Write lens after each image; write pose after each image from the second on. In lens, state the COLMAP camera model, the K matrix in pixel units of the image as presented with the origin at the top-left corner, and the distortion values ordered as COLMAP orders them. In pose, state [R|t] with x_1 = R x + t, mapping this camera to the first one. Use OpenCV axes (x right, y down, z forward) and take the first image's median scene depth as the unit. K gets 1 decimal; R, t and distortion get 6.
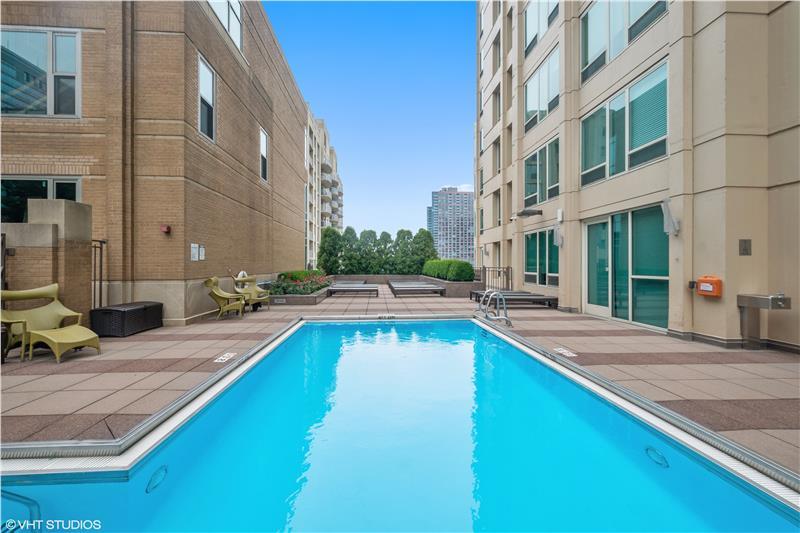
lens RADIAL K [[343.9, 0, 400.0], [0, 343.9, 266.5], [0, 0, 1]] dist [-0.001086, -0.000176]
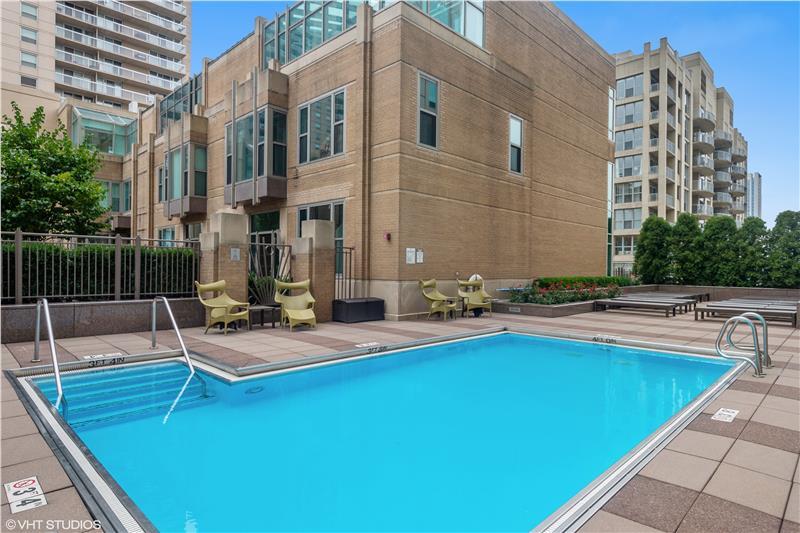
lens RADIAL K [[437.4, 0, 400.0], [0, 437.4, 266.5], [0, 0, 1]] dist [0.017831, -0.002555]
pose [[0.680726, 0.005916, -0.732514, 0.424580], [-0.014622, 0.999878, -0.005513, 0.001002], [0.732392, 0.014464, 0.680729, 0.029626]]
